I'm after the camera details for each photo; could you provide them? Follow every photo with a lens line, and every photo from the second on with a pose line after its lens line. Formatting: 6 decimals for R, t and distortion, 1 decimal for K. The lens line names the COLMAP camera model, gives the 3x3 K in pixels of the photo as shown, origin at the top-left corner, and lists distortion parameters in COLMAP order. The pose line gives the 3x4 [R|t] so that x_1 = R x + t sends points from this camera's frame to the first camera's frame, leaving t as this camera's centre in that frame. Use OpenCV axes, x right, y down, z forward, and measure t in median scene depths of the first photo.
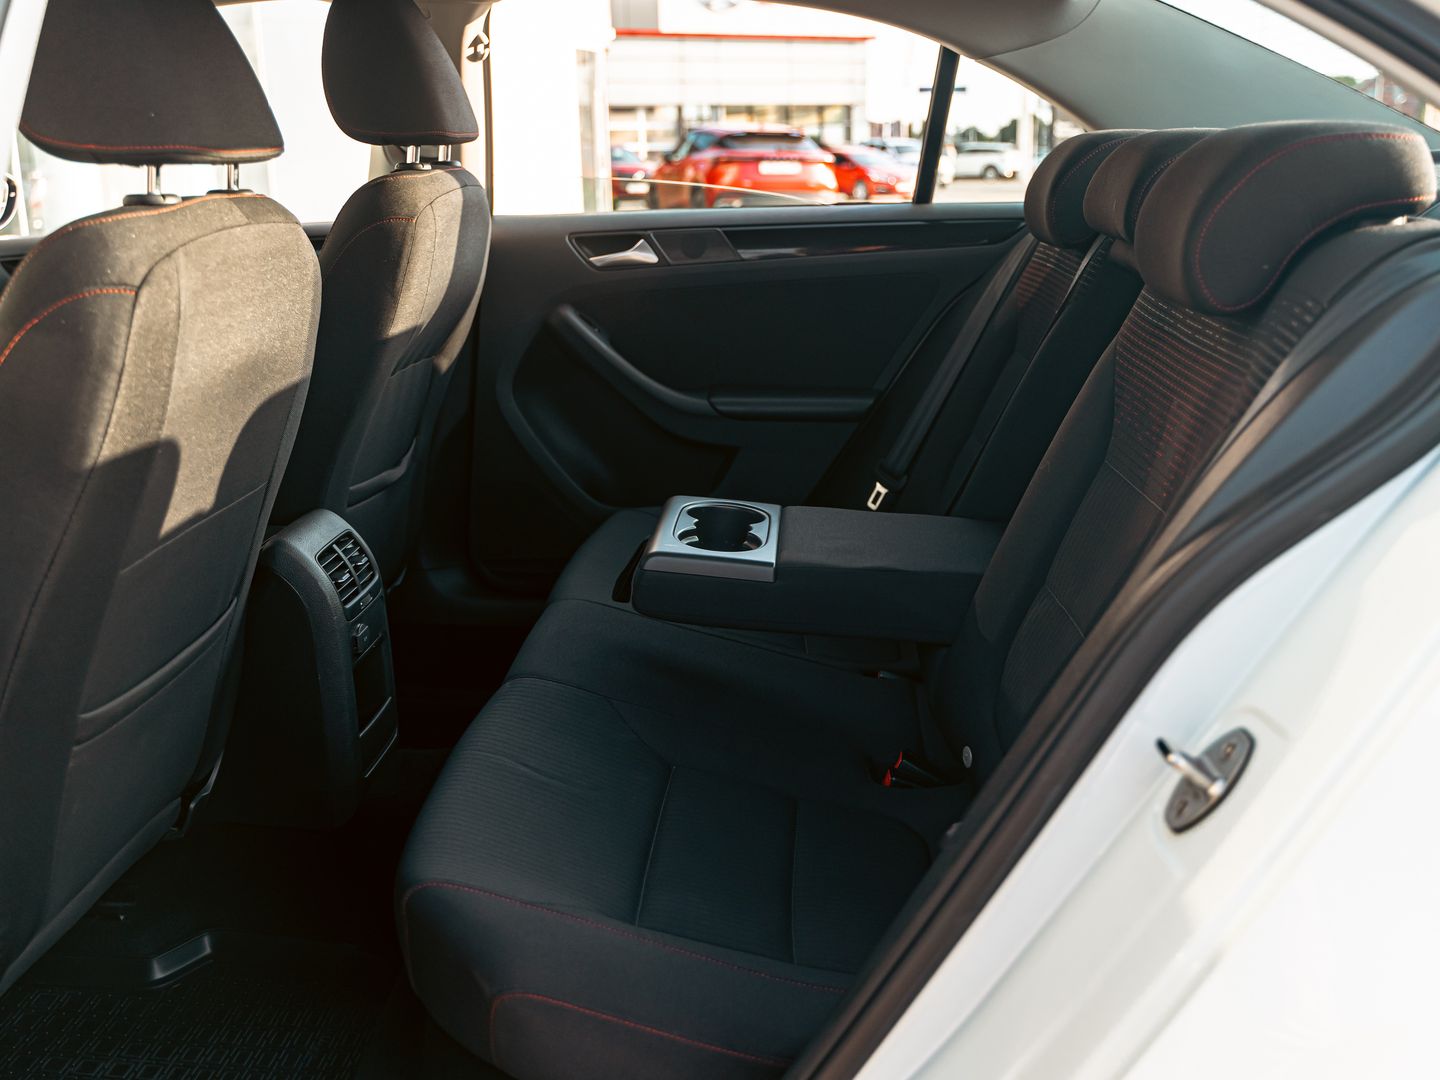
lens RADIAL K [[1174.4, 0, 721.9], [0, 1174.4, 536.8], [0, 0, 1]] dist [0.002849, -0.015905]
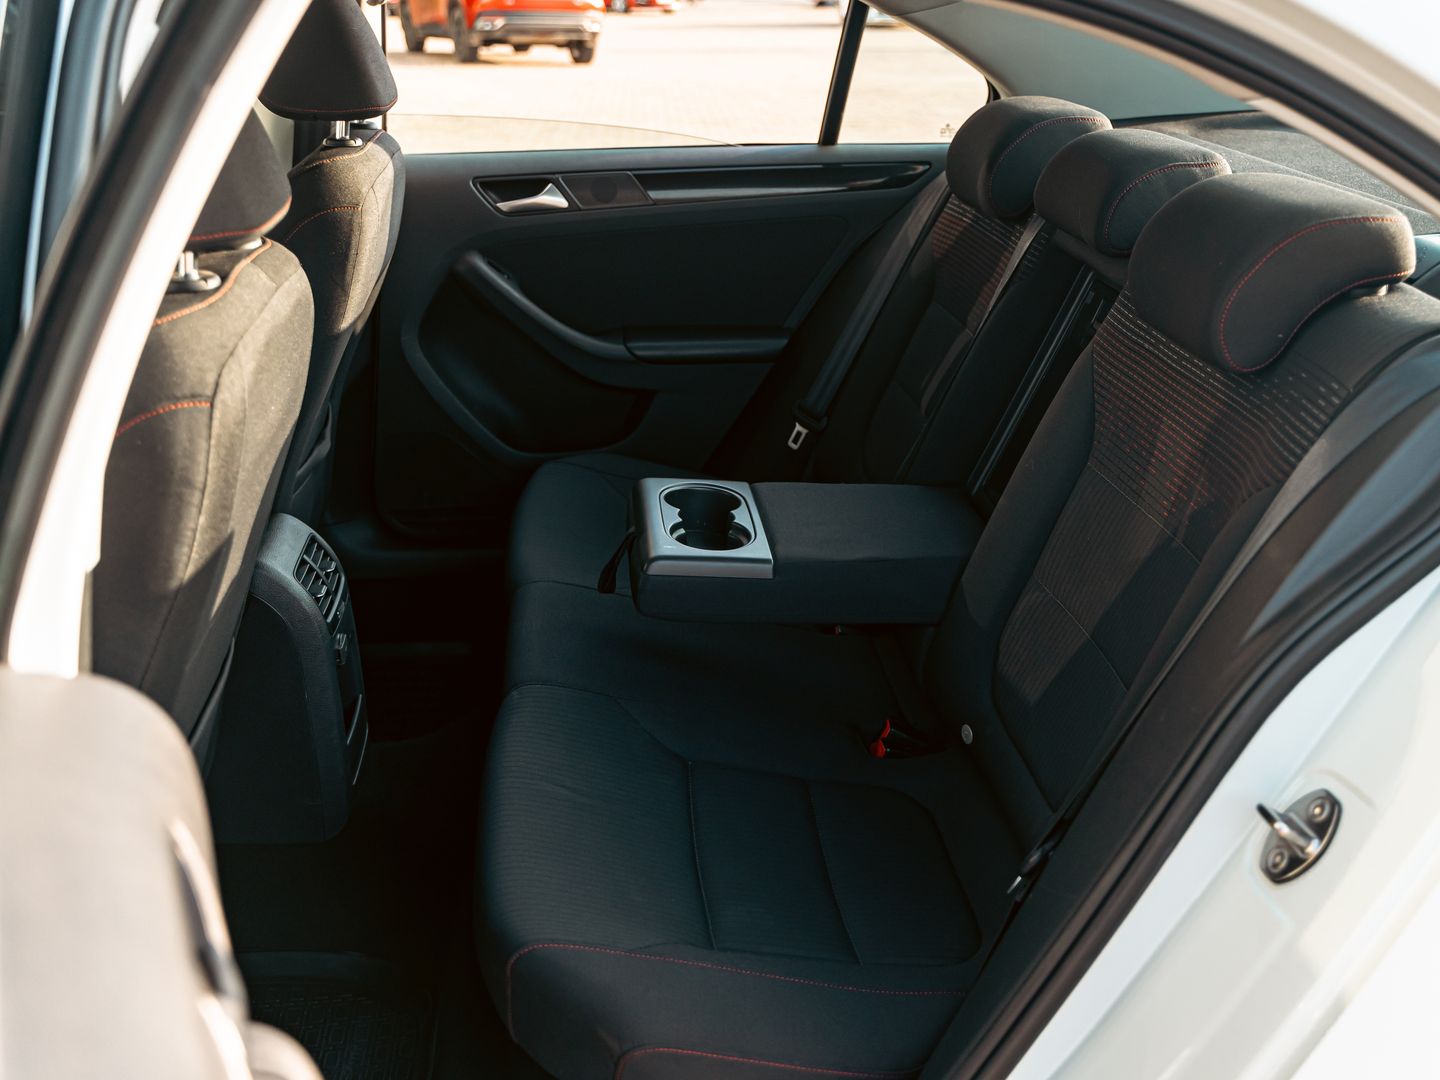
lens RADIAL K [[1174.4, 0, 751.8], [0, 1174.4, 492.5], [0, 0, 1]] dist [0.002849, -0.015905]
pose [[0.982763, -0.057298, 0.175768, -0.137917], [0.042499, 0.995316, 0.086834, -0.115479], [-0.179920, -0.077867, 0.980595, -0.011776]]
